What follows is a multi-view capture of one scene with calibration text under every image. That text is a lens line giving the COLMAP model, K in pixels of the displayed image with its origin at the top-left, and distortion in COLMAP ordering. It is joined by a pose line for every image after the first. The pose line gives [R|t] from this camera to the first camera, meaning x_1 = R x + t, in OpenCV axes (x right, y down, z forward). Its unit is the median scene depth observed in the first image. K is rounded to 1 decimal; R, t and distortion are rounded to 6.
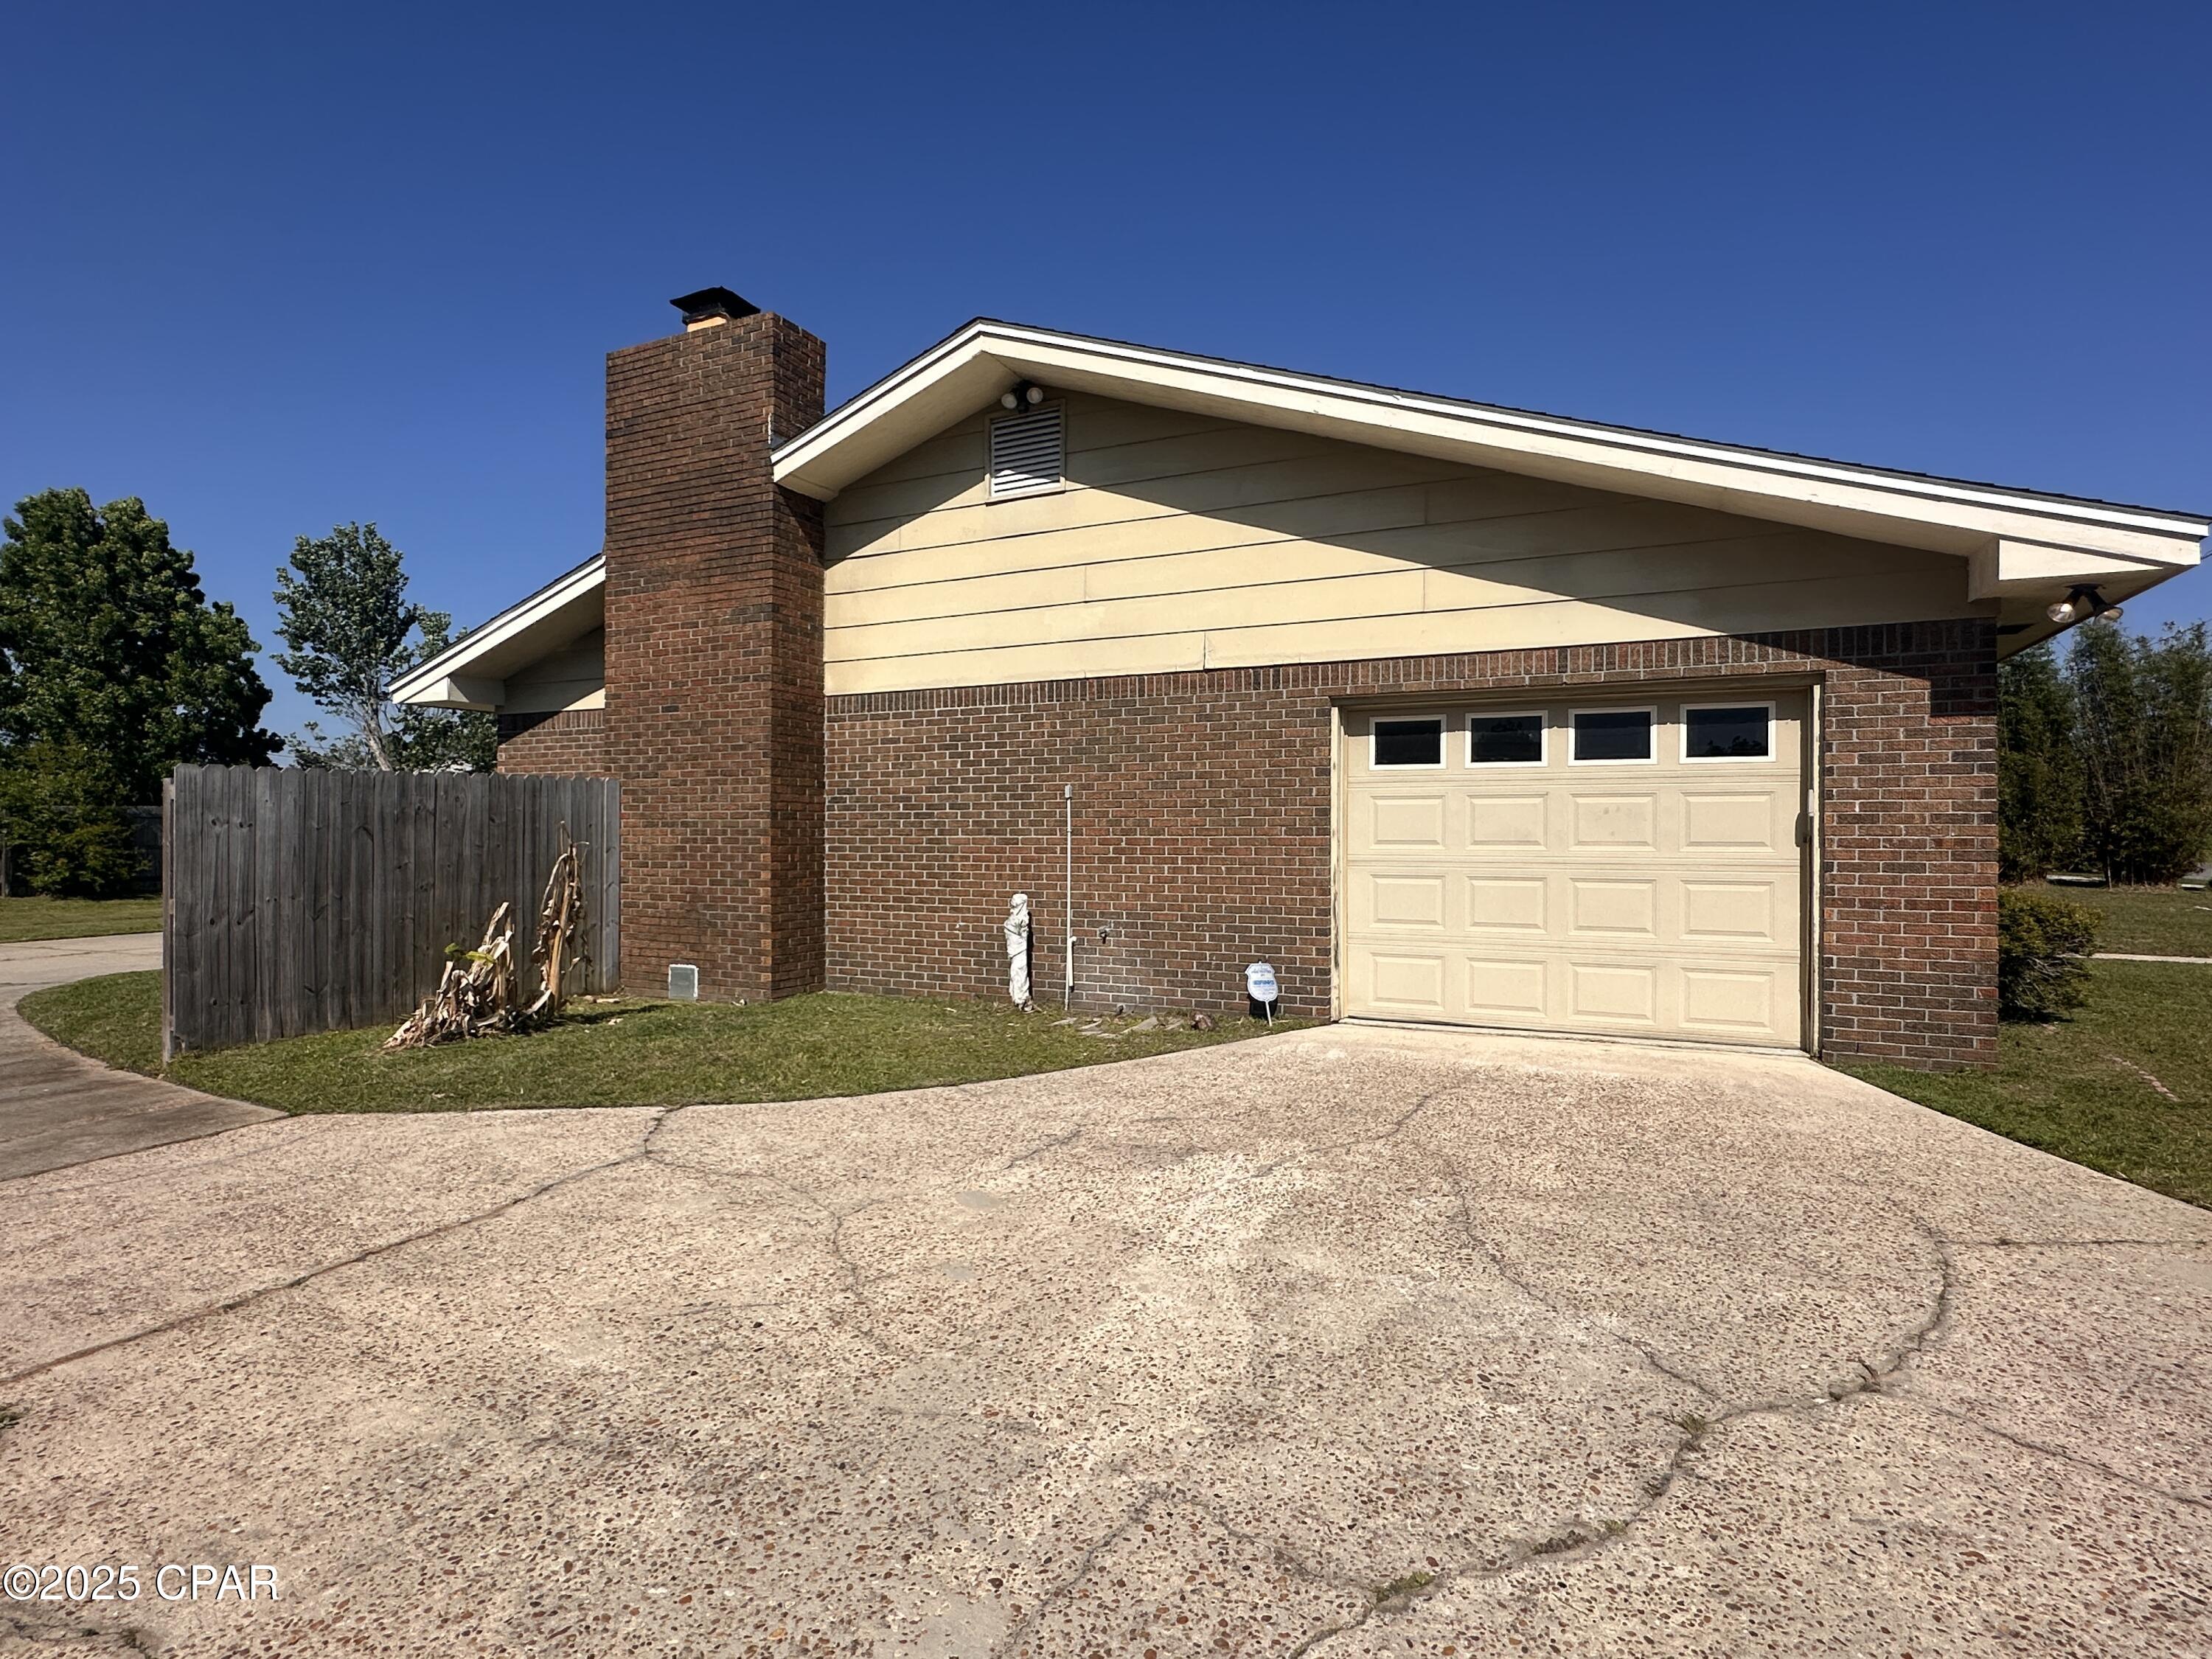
lens RADIAL K [[1148.9, 0, 1102.0], [0, 1148.9, 845.1], [0, 0, 1]] dist [-0.004338, -0.003068]
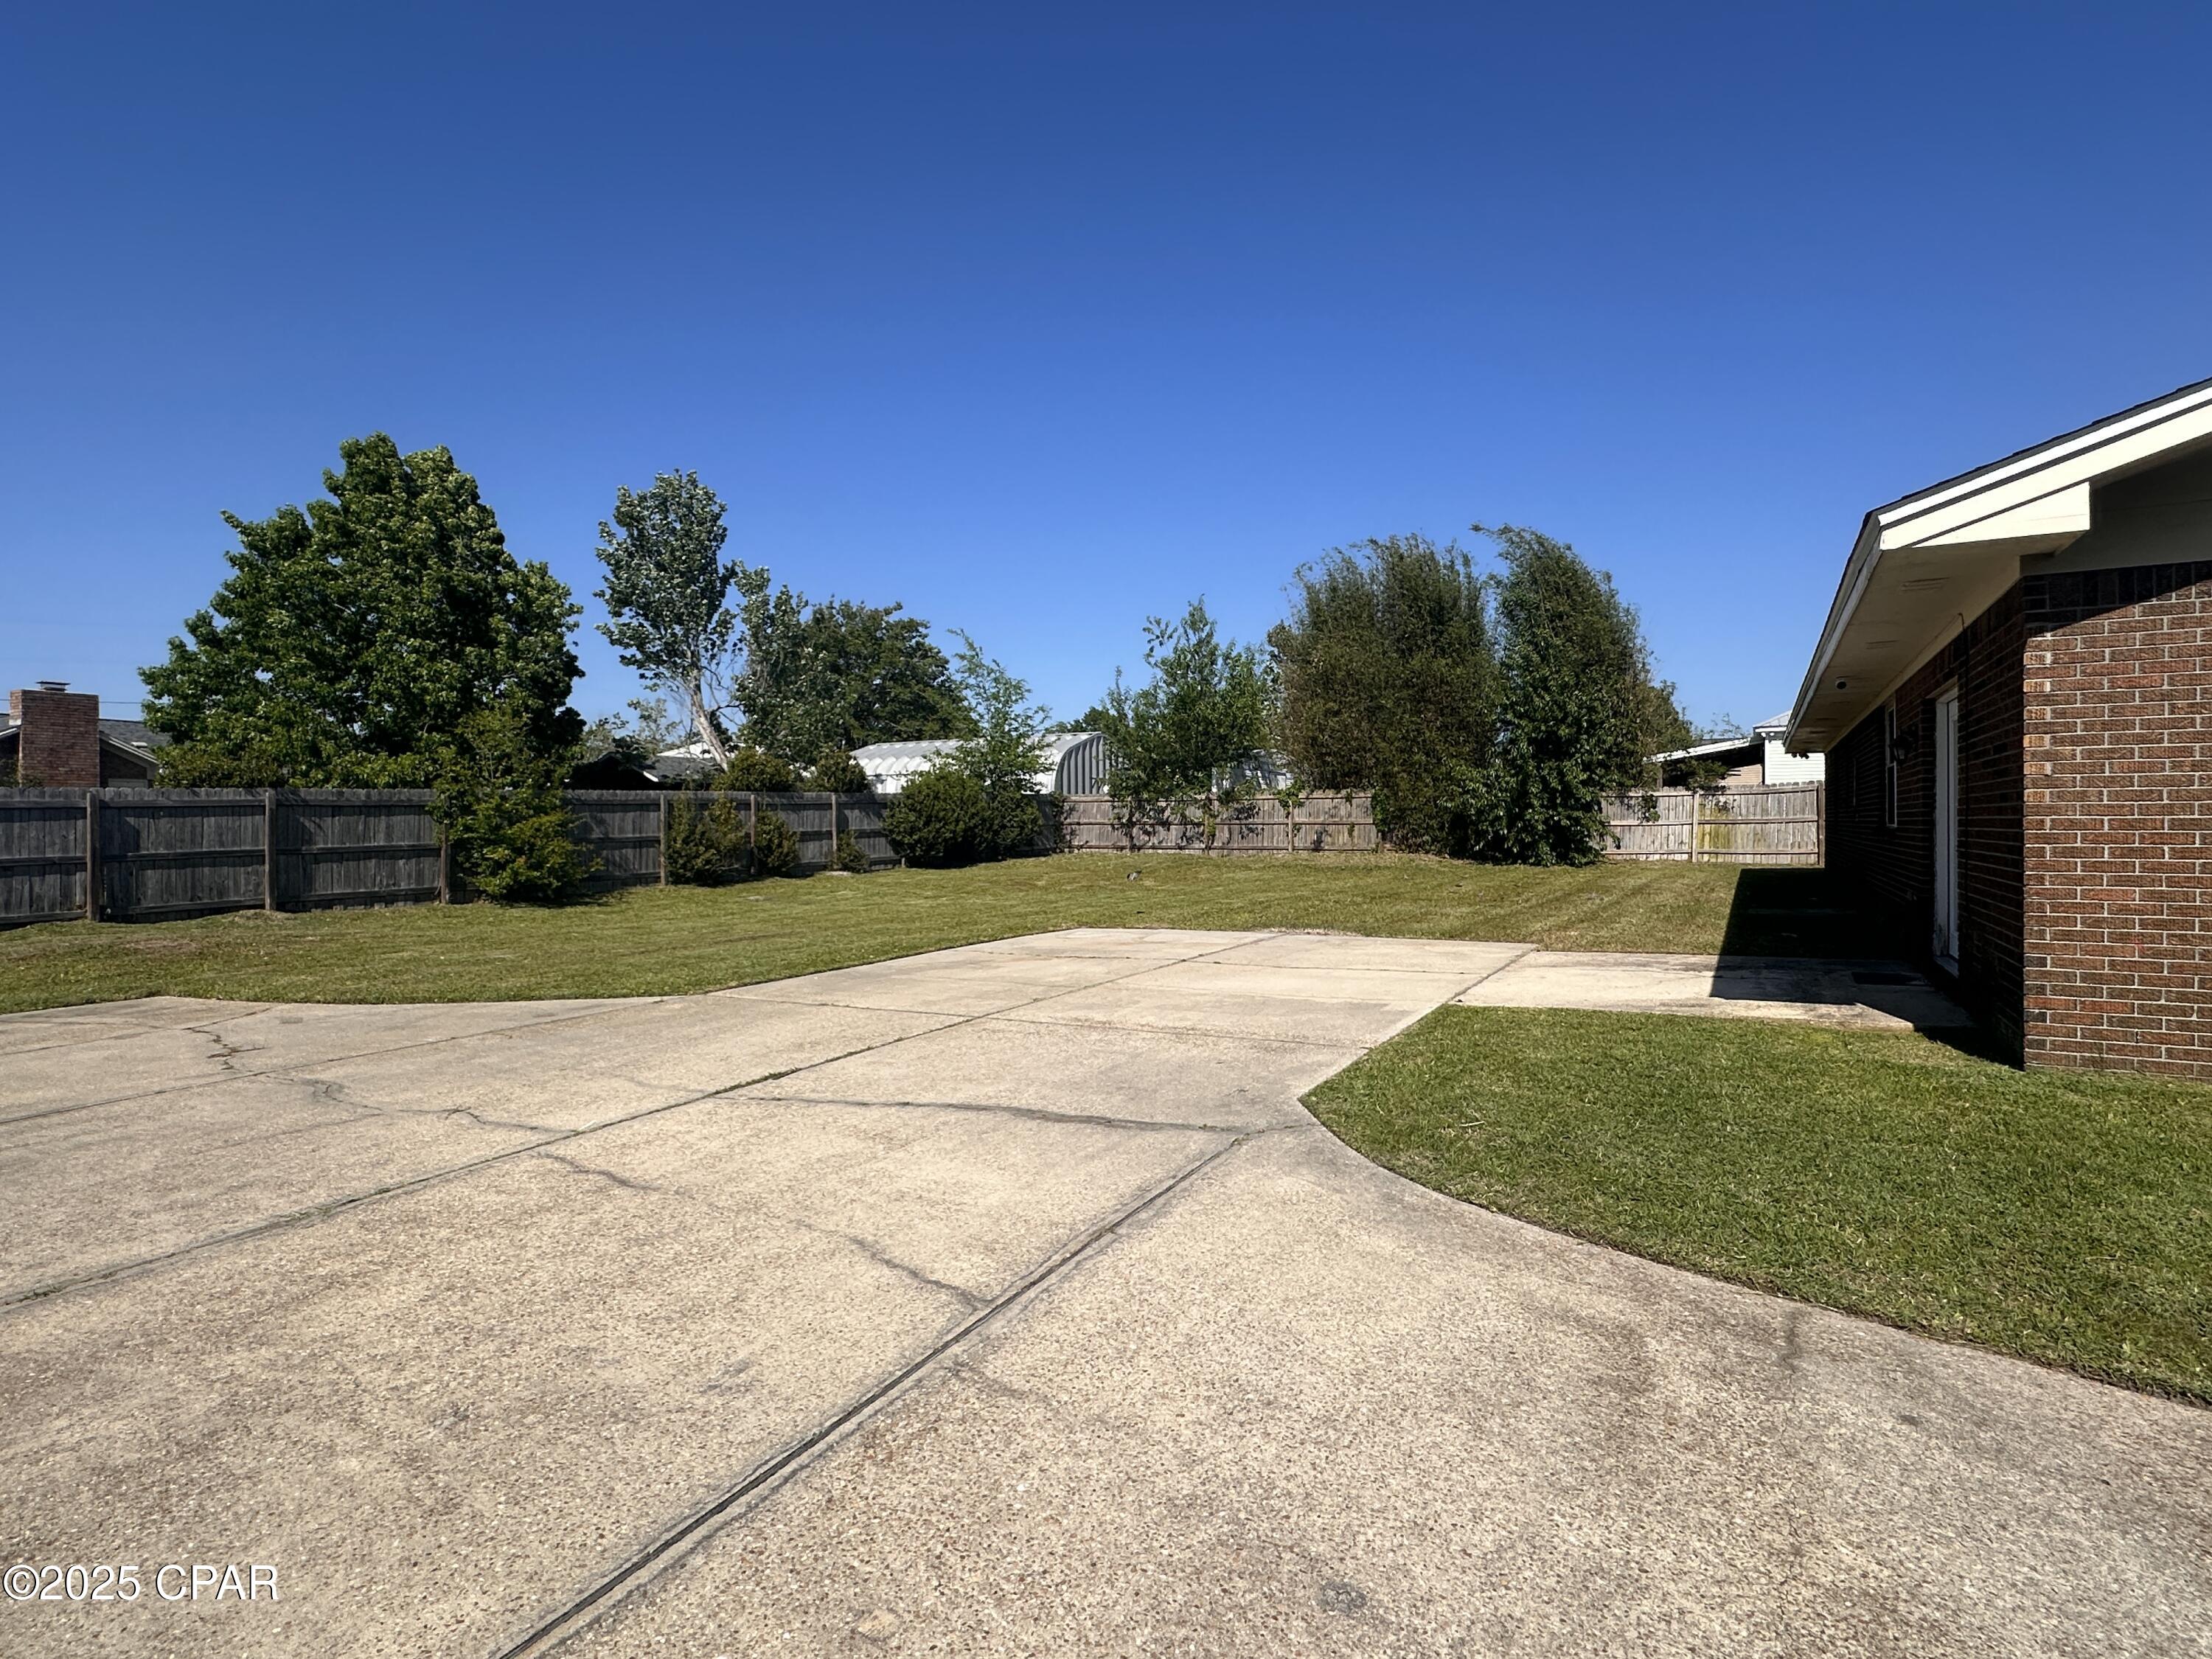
lens RADIAL K [[1148.9, 0, 1098.5], [0, 1148.9, 847.5], [0, 0, 1]] dist [-0.004338, -0.003068]
pose [[0.997707, -0.009120, -0.067058, -0.278185], [0.010142, 0.999837, 0.014915, -0.001138], [0.066911, -0.015561, 0.997638, 0.138441]]
